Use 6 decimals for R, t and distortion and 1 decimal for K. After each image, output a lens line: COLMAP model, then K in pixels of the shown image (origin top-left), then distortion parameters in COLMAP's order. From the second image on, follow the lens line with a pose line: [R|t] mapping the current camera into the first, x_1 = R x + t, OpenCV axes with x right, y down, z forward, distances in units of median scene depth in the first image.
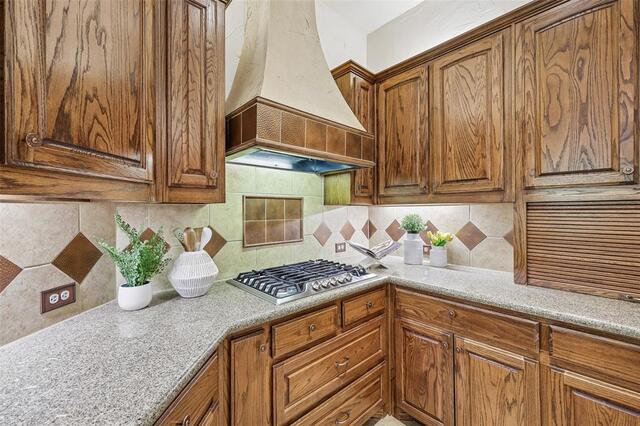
lens RADIAL K [[263.6, 0, 320.8], [0, 263.6, 208.9], [0, 0, 1]] dist [-0.000092, 0.000060]
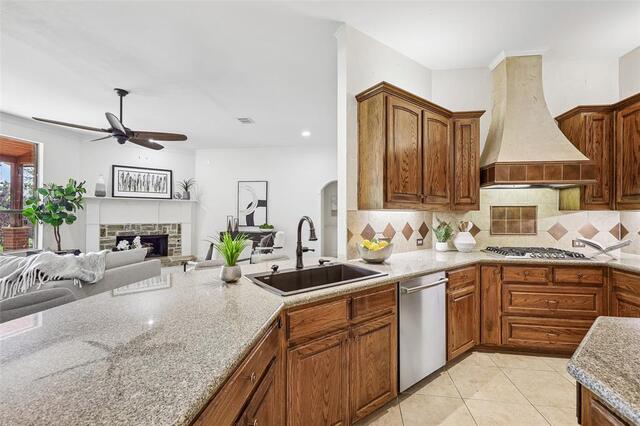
lens RADIAL K [[268.6, 0, 321.7], [0, 268.6, 211.9], [0, 0, 1]] dist [-0.000024, -0.000051]
pose [[0.630072, 0.002611, -0.776533, 0.423816], [-0.001600, 0.999997, 0.002064, -0.010389], [0.776535, -0.000058, 0.630074, -1.109410]]
